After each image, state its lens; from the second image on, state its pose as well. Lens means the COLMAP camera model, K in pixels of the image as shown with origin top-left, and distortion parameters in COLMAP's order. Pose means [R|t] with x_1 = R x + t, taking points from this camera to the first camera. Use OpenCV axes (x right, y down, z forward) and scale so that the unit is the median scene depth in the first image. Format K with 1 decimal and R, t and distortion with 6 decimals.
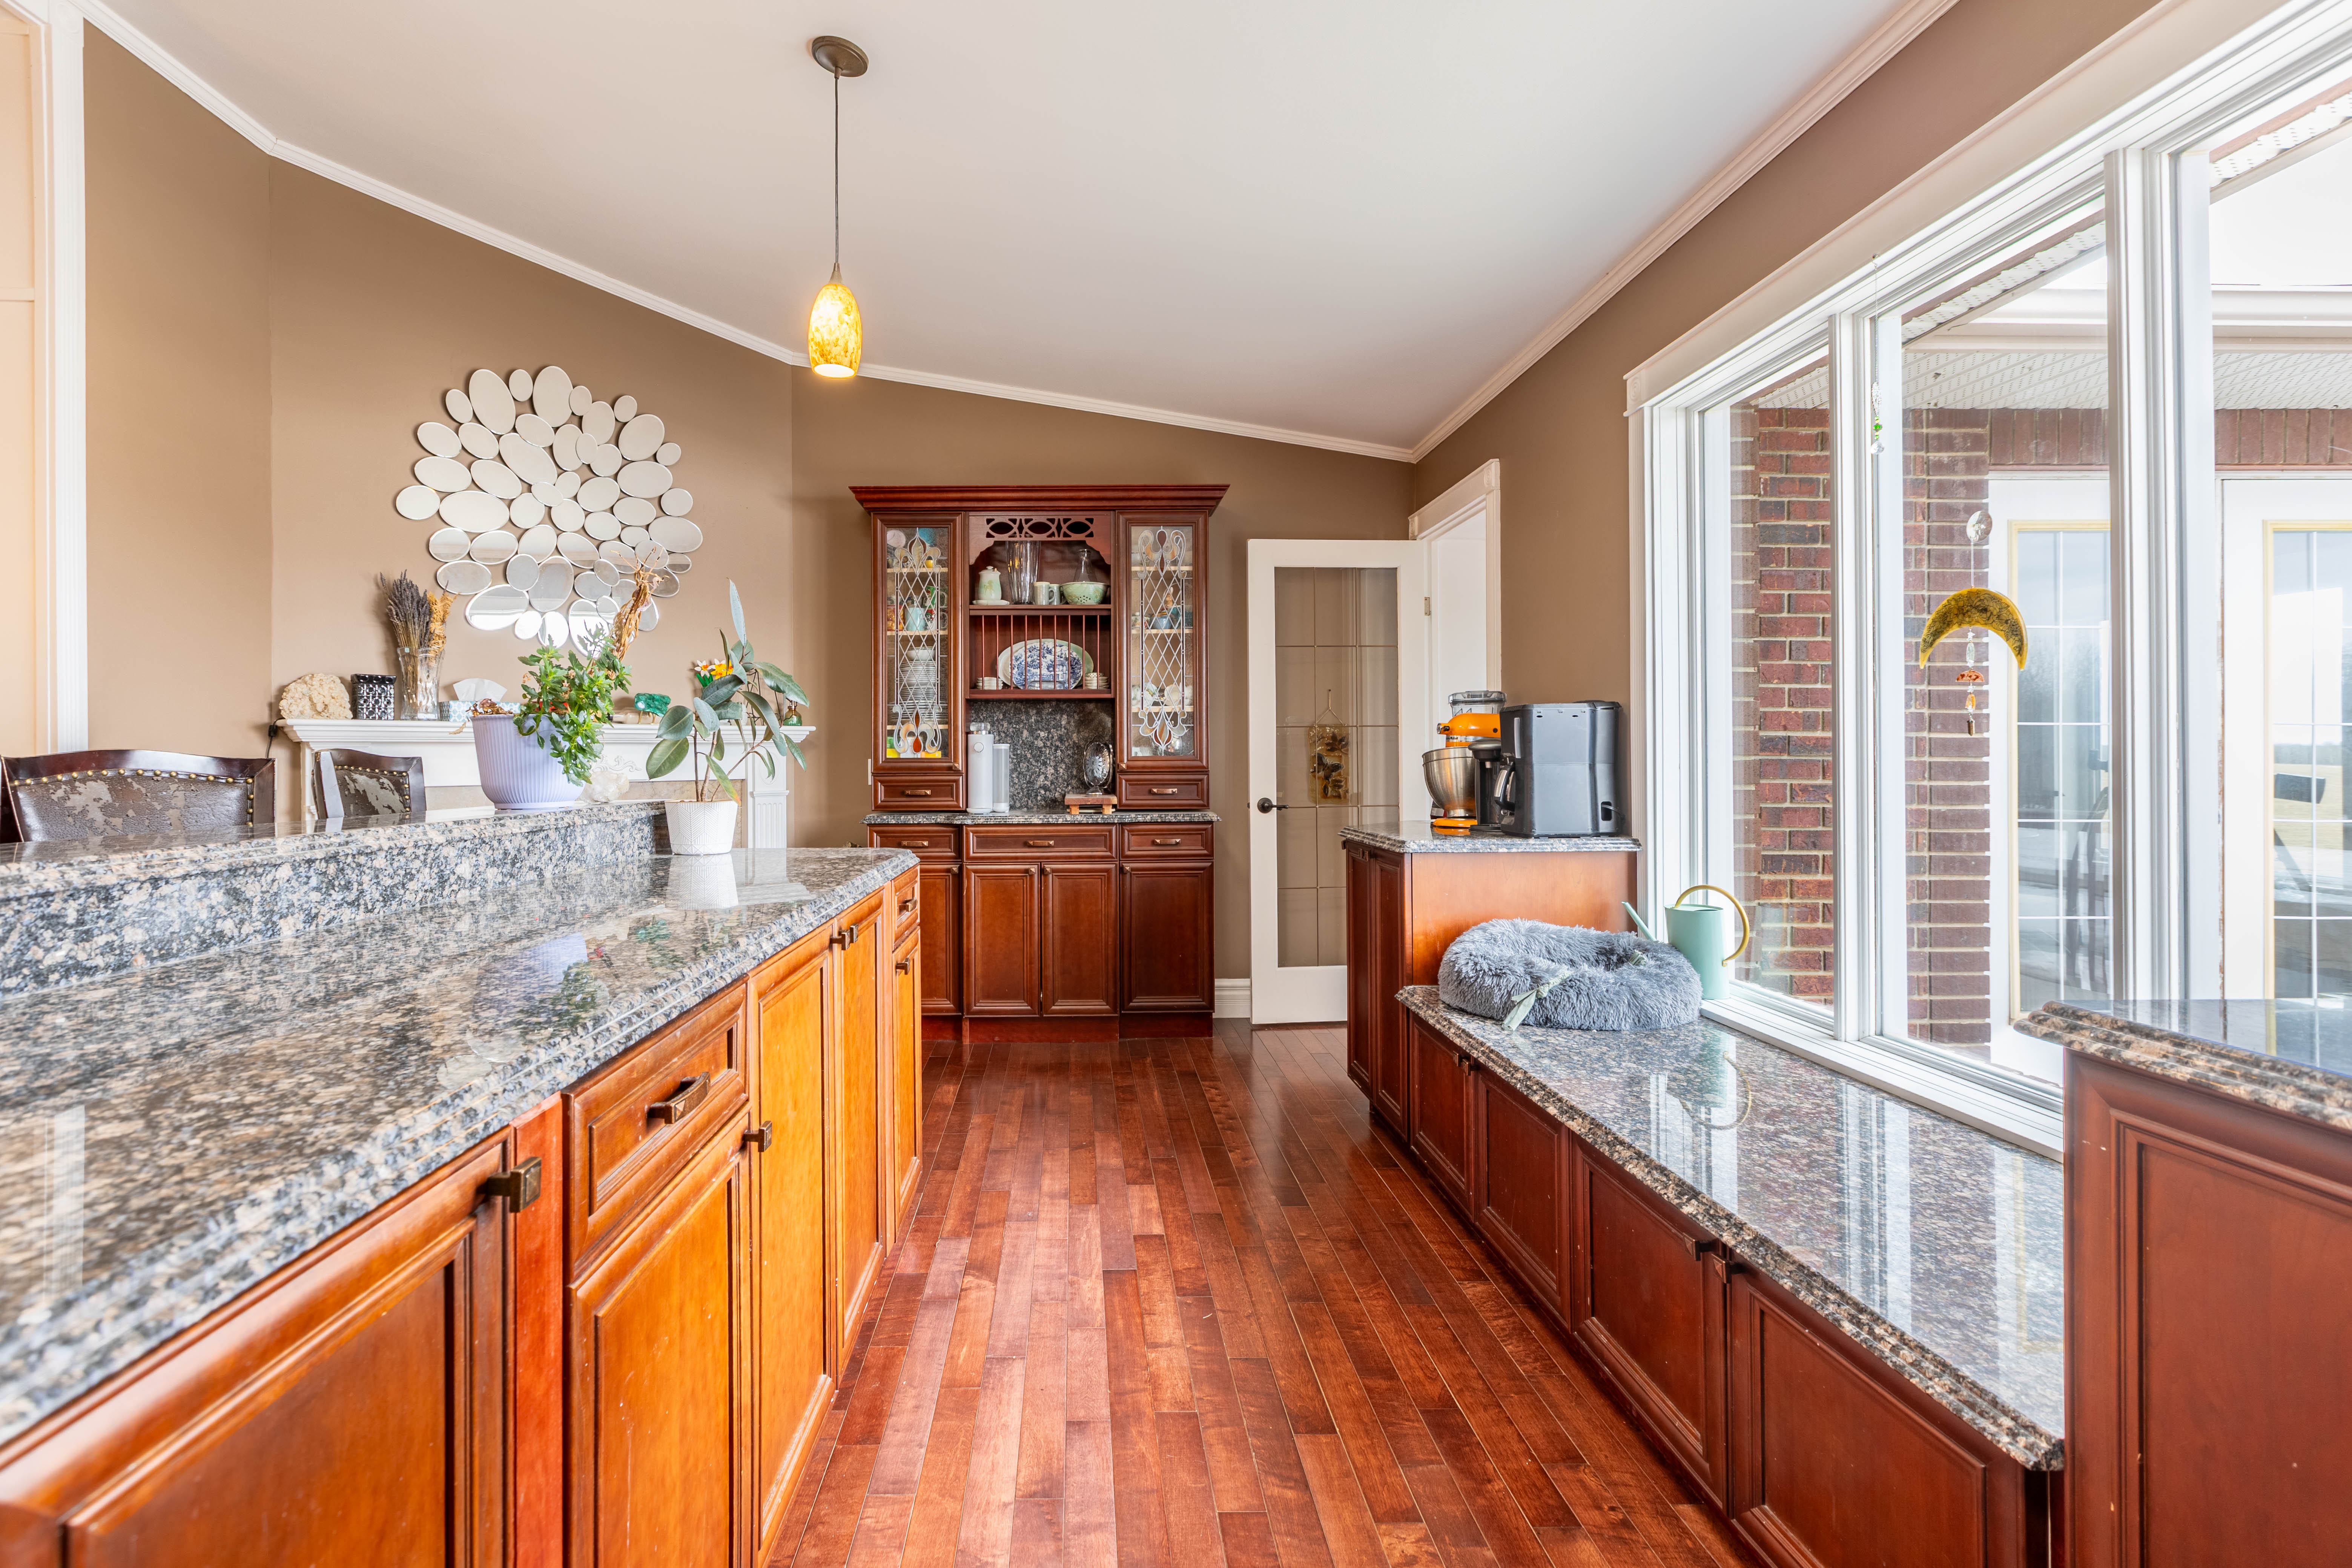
lens RADIAL K [[1075.1, 0, 1085.6], [0, 1075.1, 759.0], [0, 0, 1]] dist [-0.000013, 0.000000]
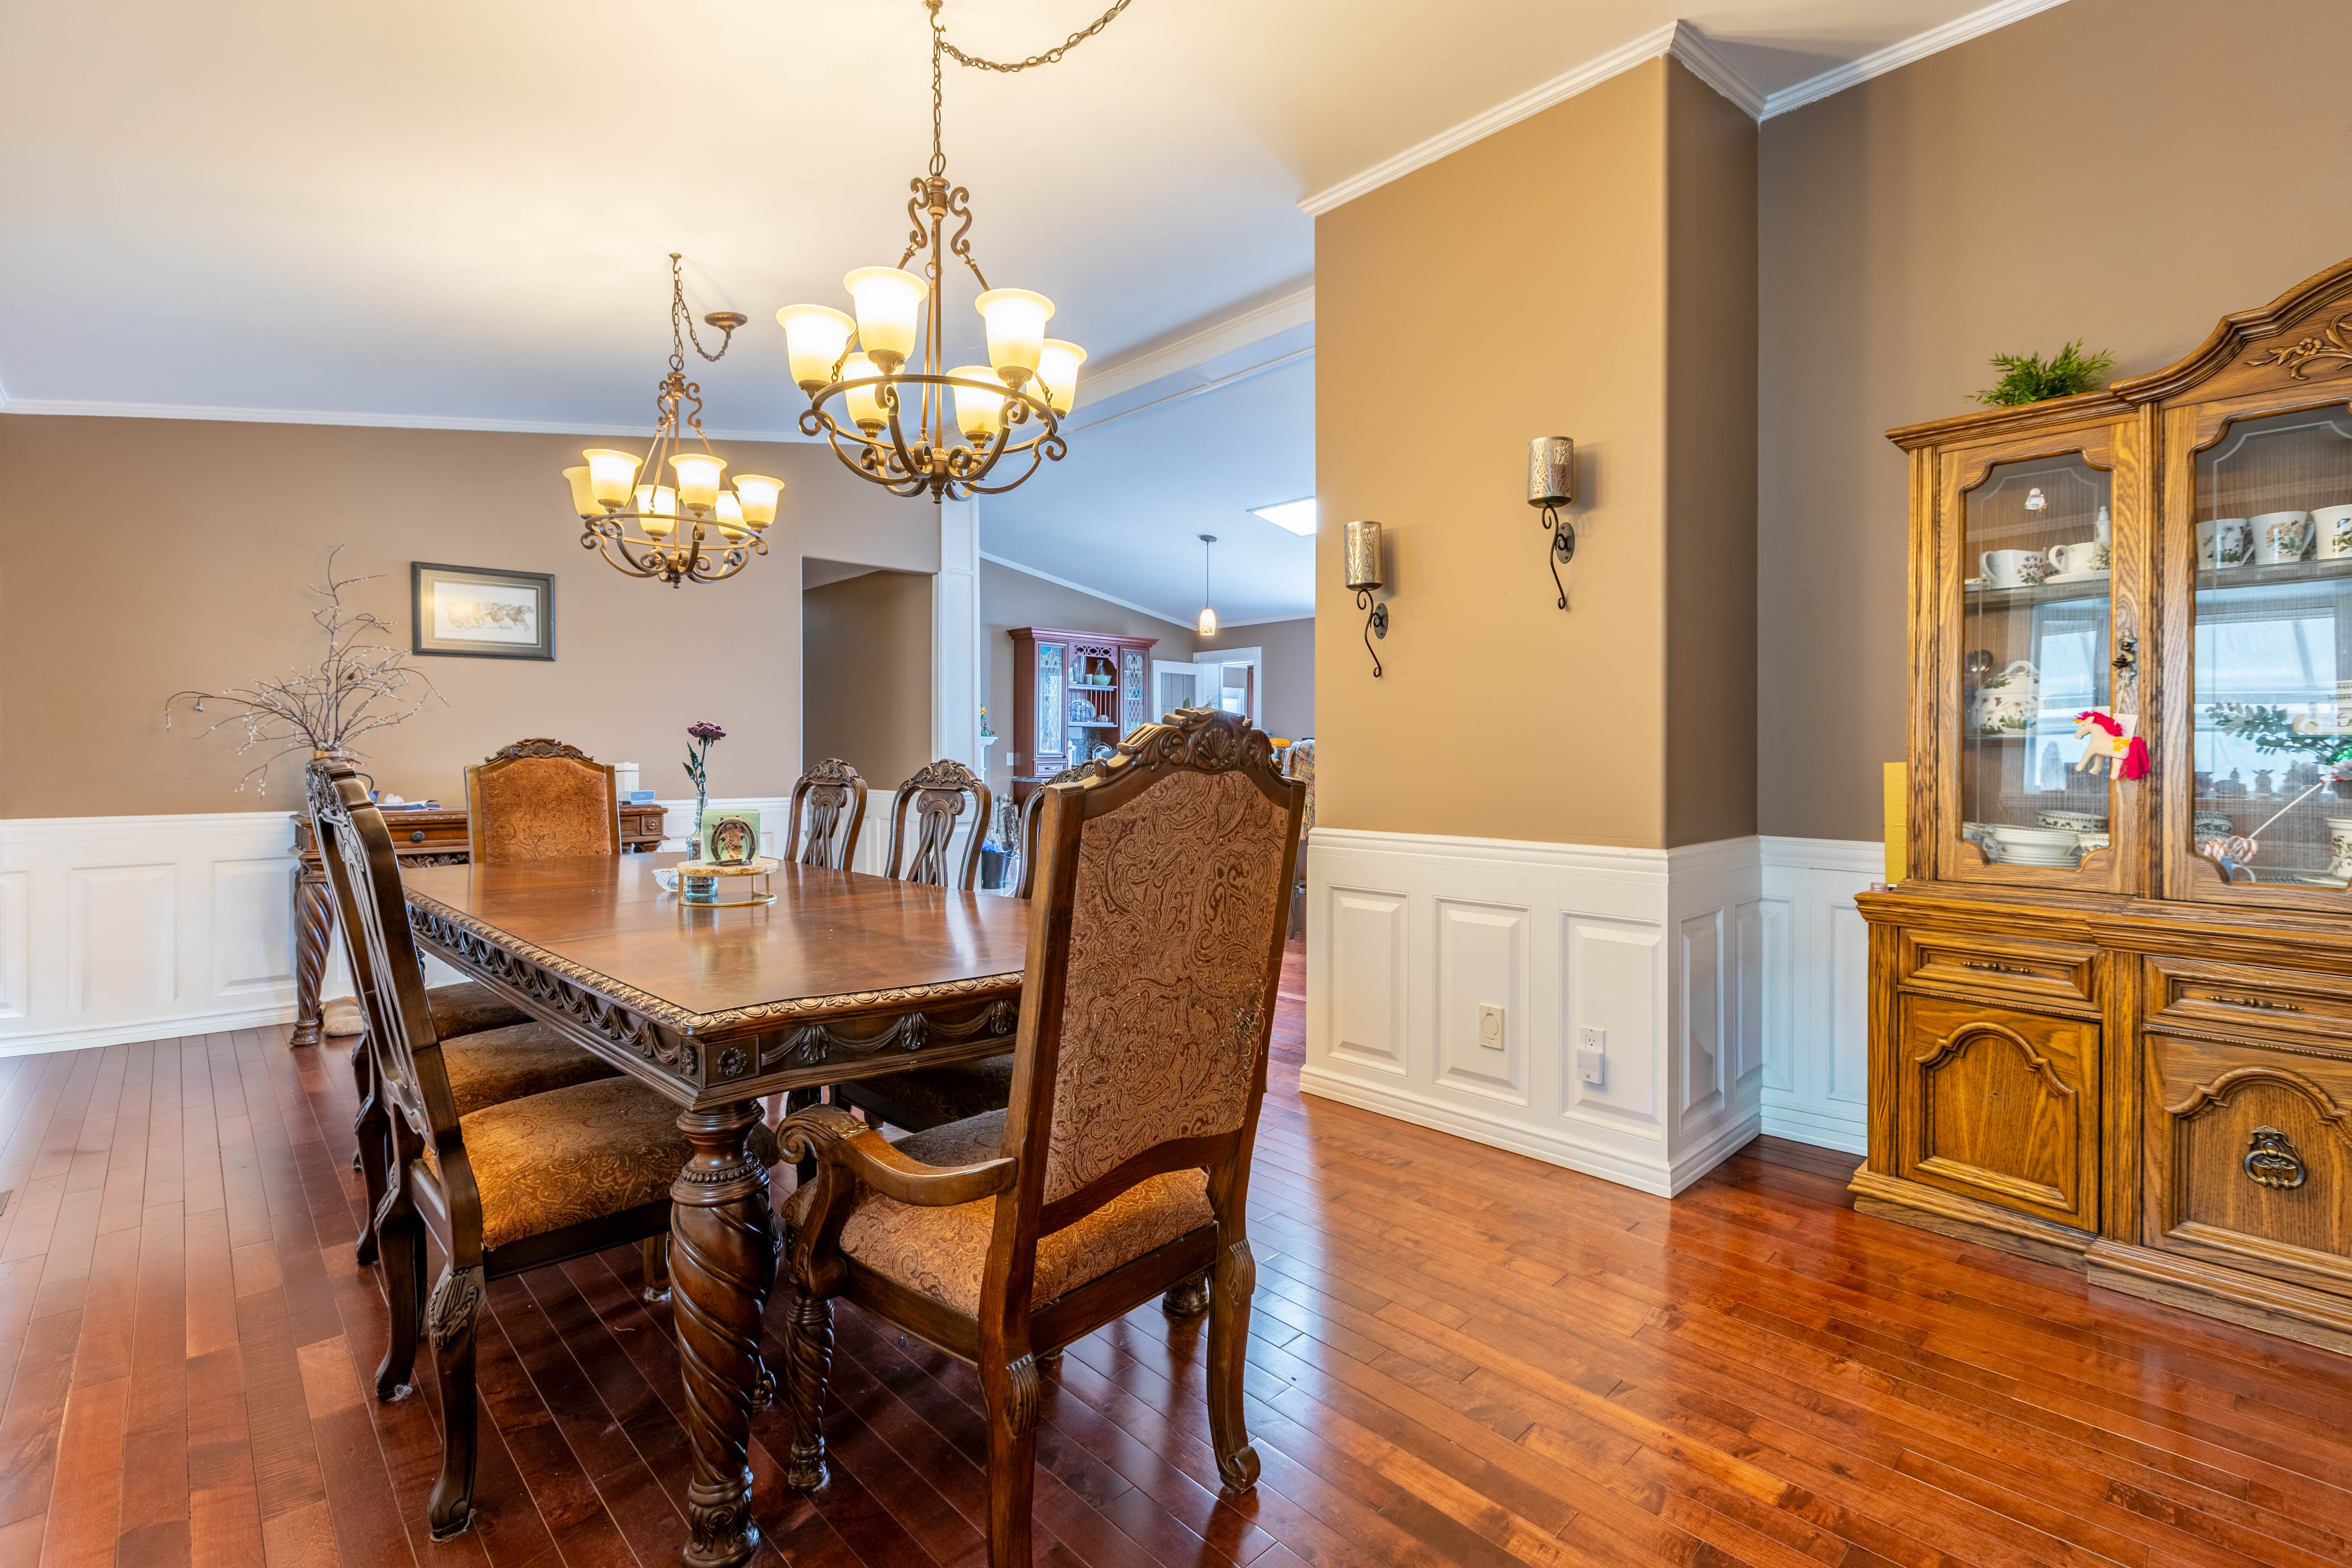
lens RADIAL K [[1060.3, 0, 1177.2], [0, 1060.3, 765.3], [0, 0, 1]] dist [-0.000888, 0.000031]
pose [[0.721050, -0.005134, 0.692863, -1.482626], [-0.000502, 0.999968, 0.007931, 0.007667], [-0.692882, -0.006066, 0.721025, -0.743355]]
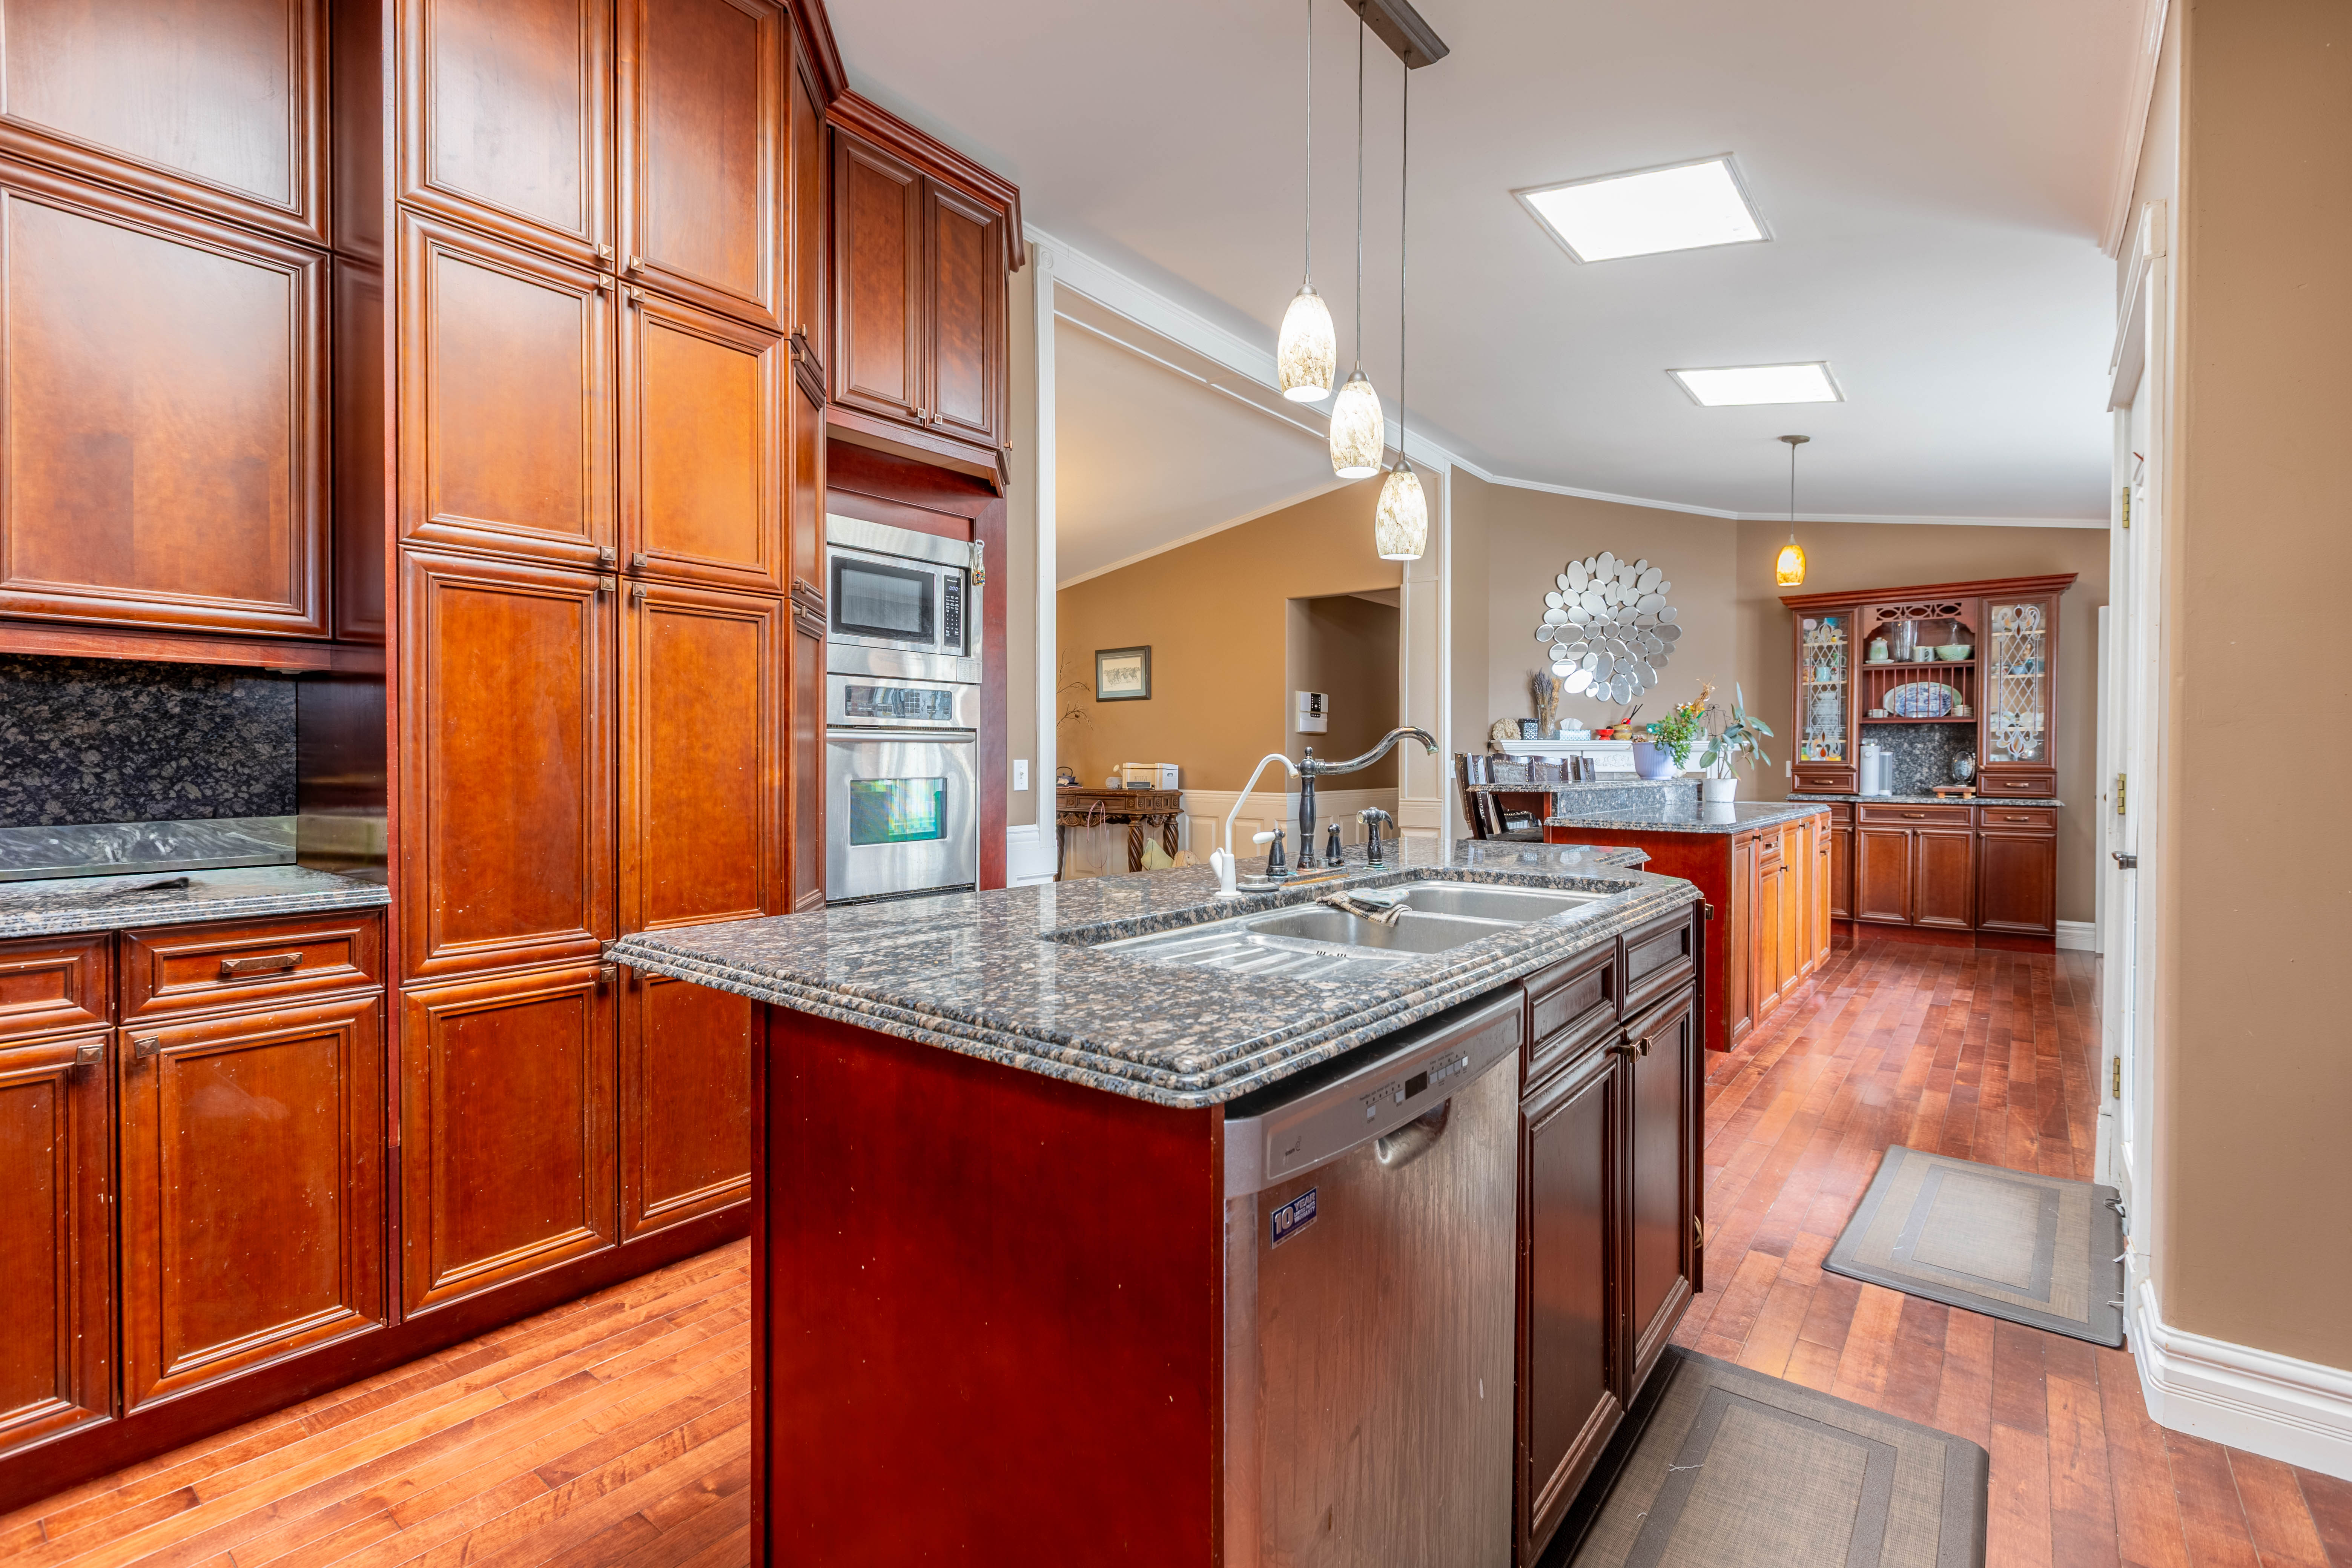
lens RADIAL K [[1060.3, 0, 1177.2], [0, 1060.3, 765.3], [0, 0, 1]] dist [-0.000888, 0.000031]
pose [[0.775371, 0.014365, -0.631343, 0.096826], [-0.010334, 0.999896, 0.010059, 0.000281], [0.631422, -0.001275, 0.775438, -0.852061]]
